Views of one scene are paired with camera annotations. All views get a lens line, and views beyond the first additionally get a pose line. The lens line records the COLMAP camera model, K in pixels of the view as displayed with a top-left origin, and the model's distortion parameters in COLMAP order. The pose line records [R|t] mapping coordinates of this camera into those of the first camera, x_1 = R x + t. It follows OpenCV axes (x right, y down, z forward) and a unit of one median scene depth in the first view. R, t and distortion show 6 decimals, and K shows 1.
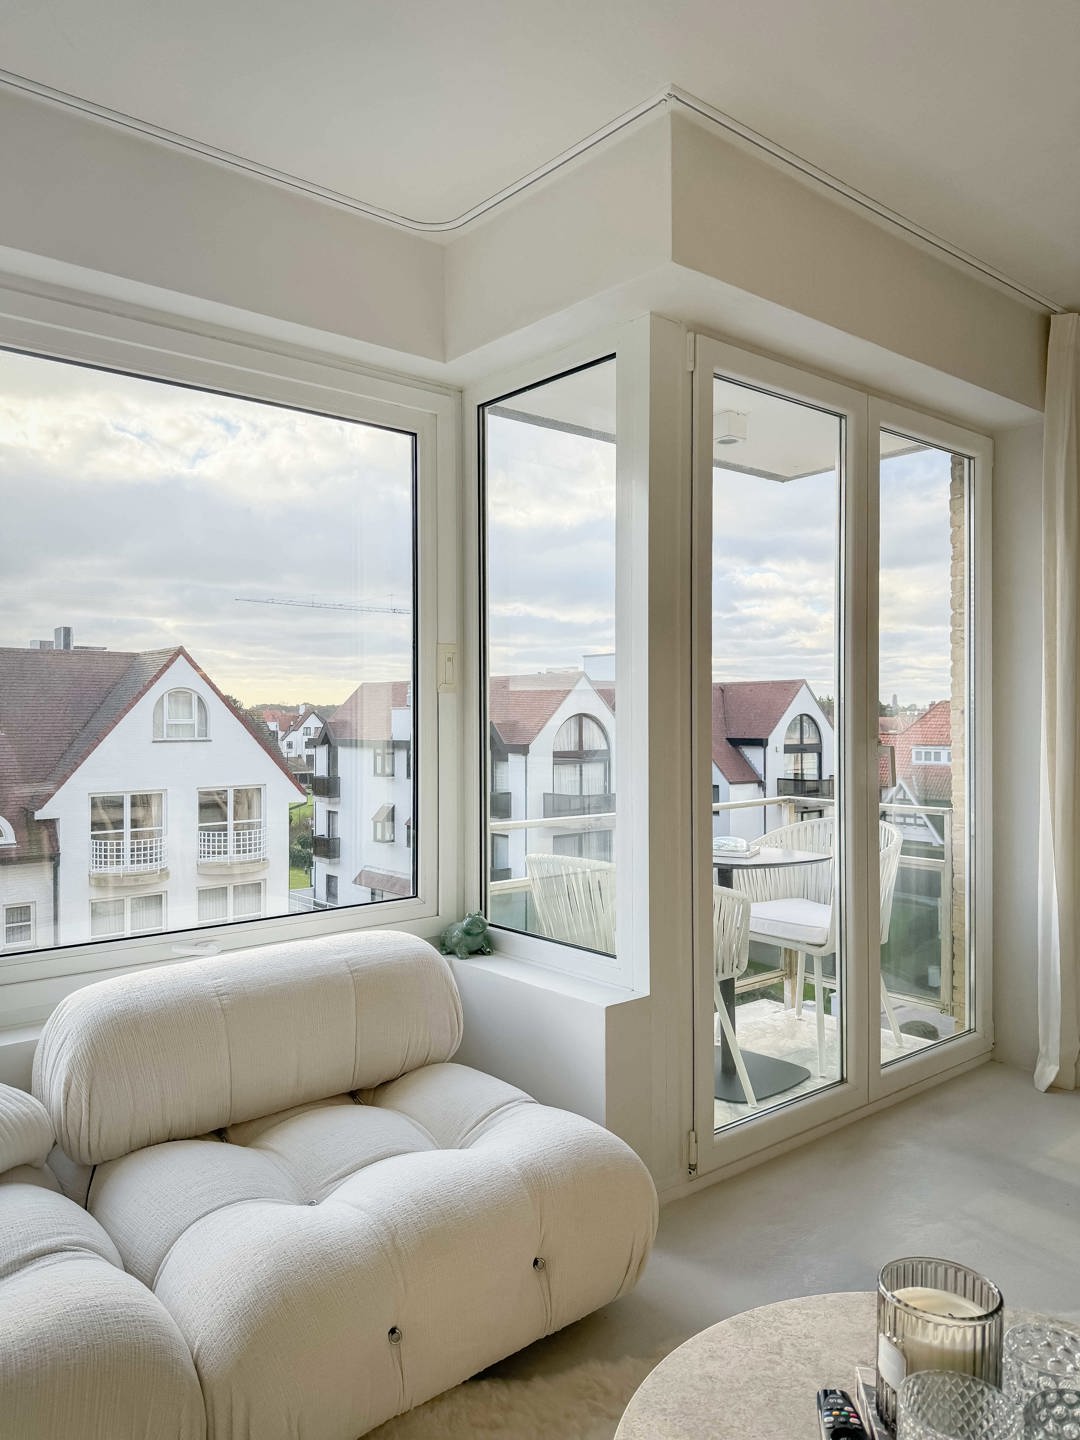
lens RADIAL K [[1021.1, 0, 540.0], [0, 1021.1, 720.0], [0, 0, 1]] dist [0.132357, -0.240000]
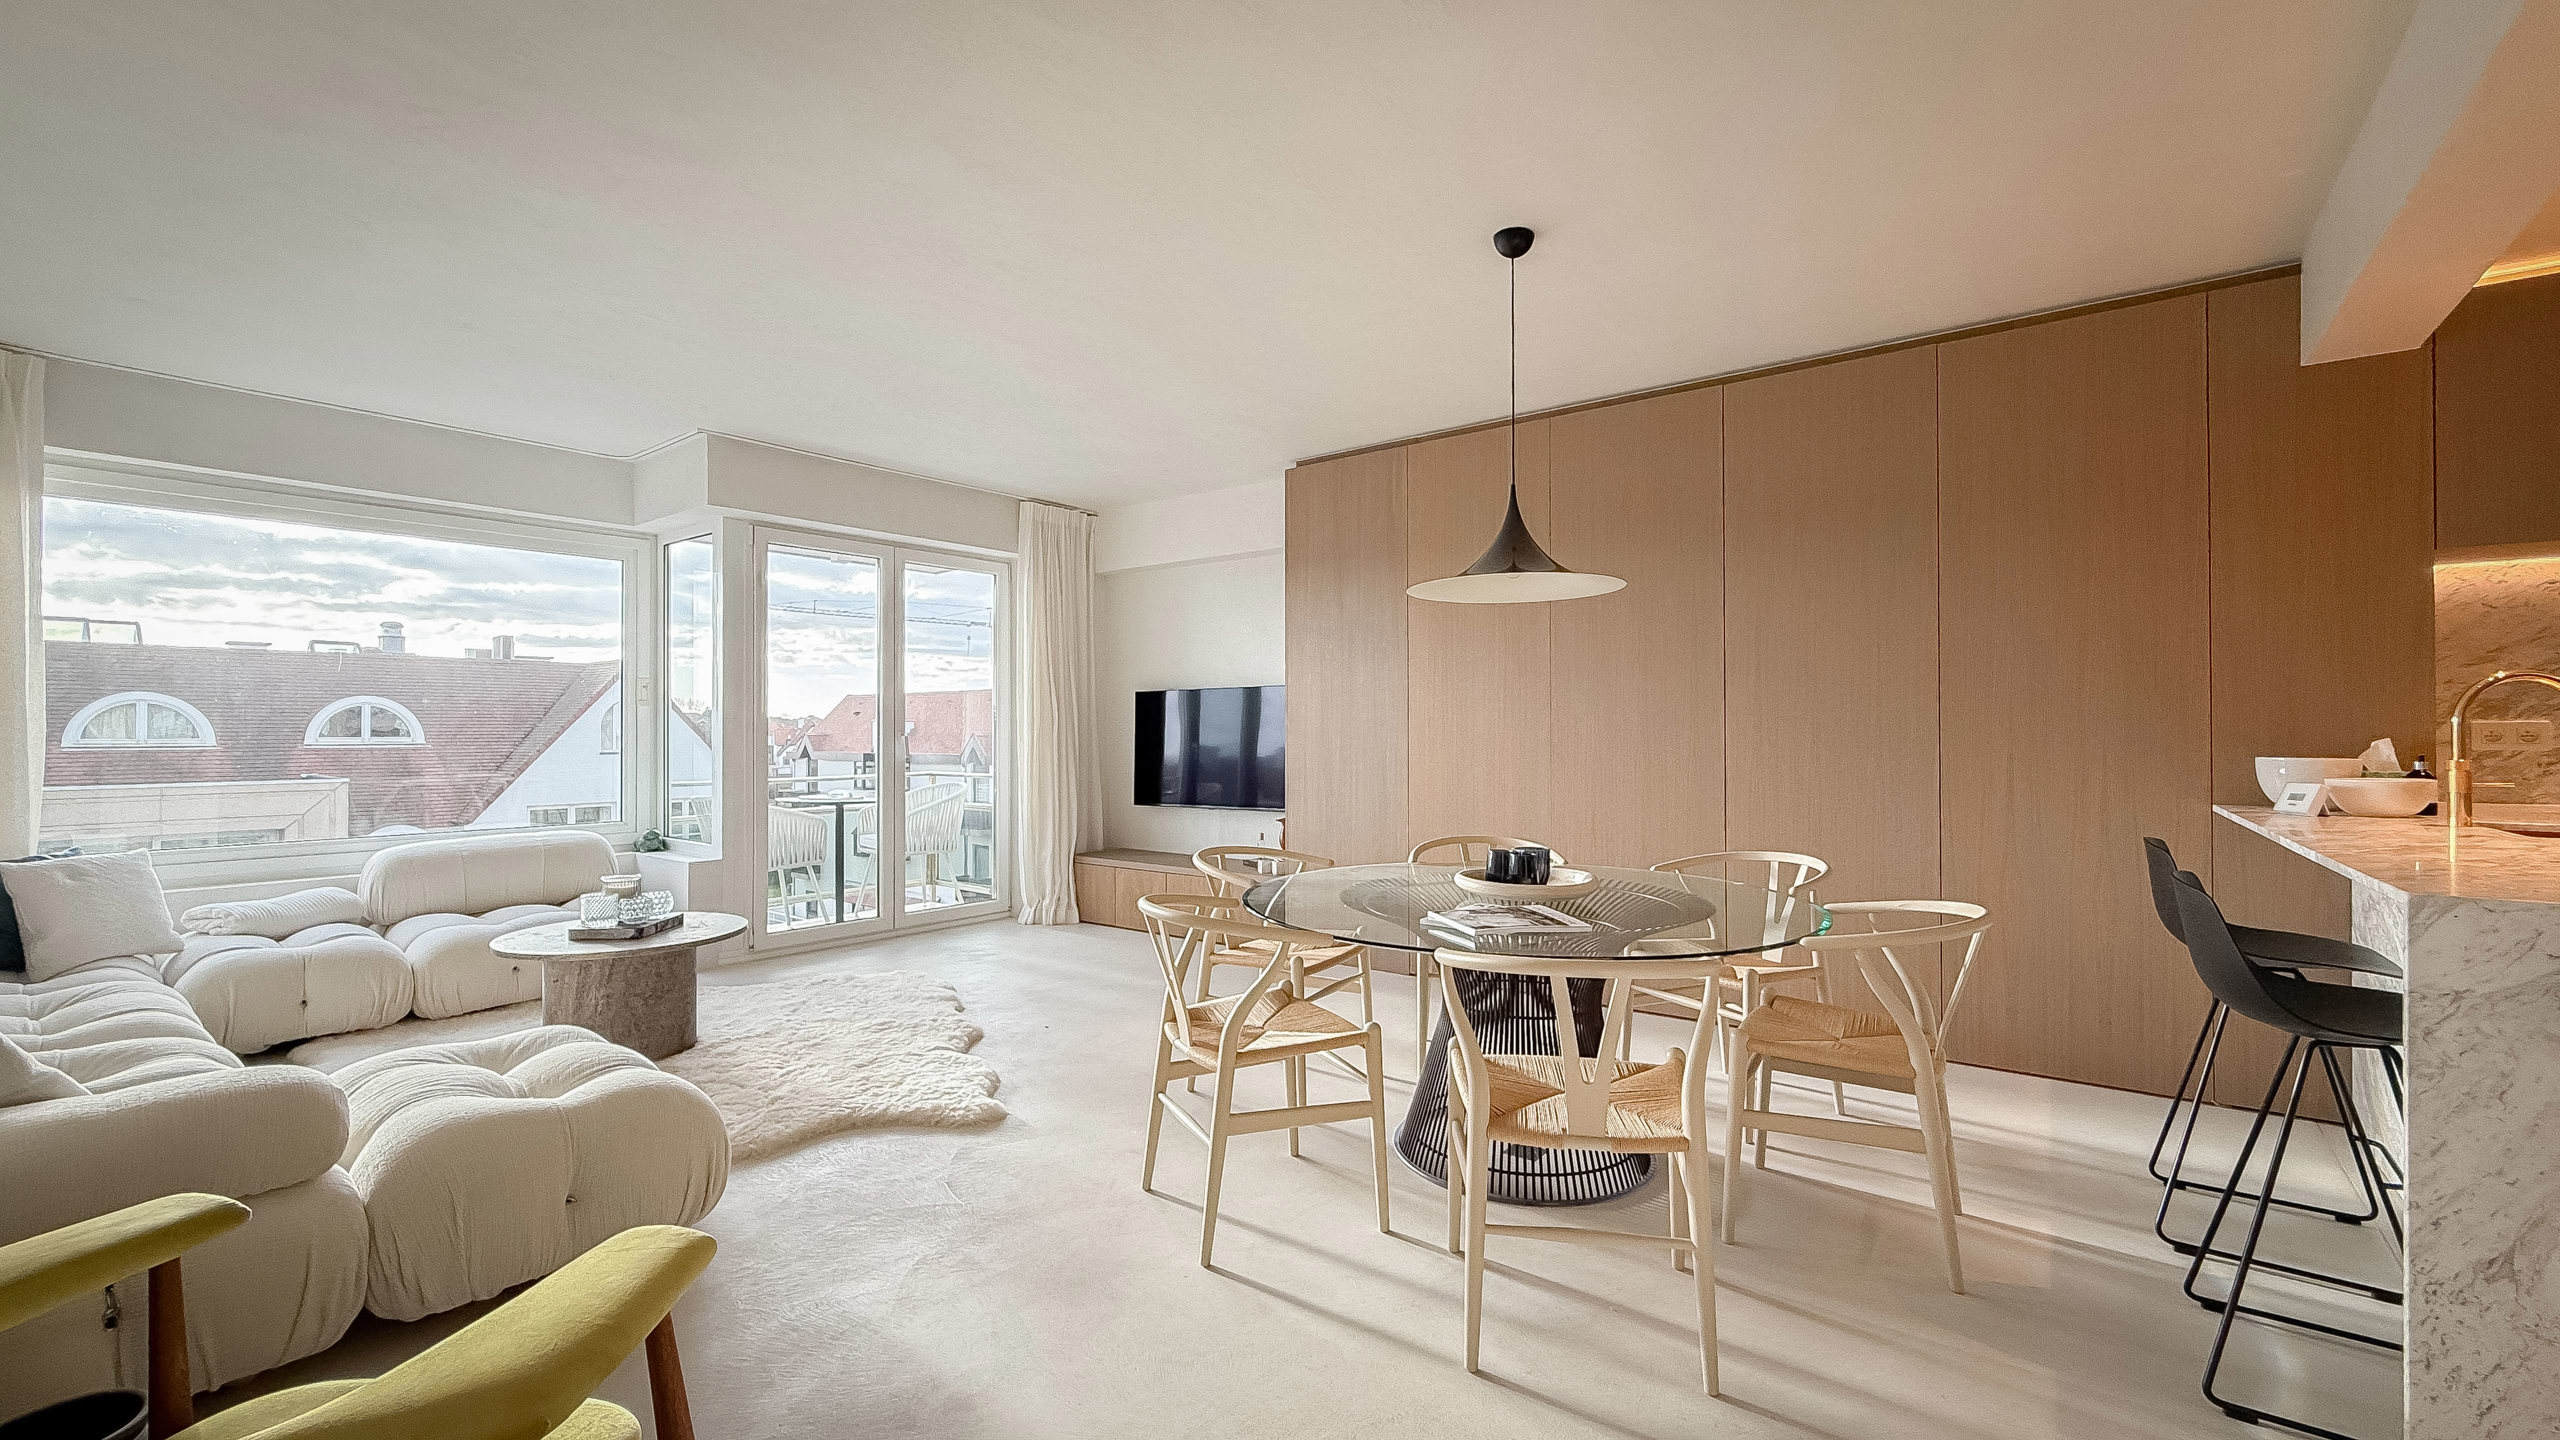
lens RADIAL K [[1032.0, 0, 1280.0], [0, 1032.0, 720.0], [0, 0, 1]] dist [0.001771, 0.000592]
pose [[0.978864, -0.001895, 0.204505, 0.616340], [0.004378, 0.999922, -0.011686, 0.023192], [-0.204467, 0.012334, 0.978796, -0.961841]]
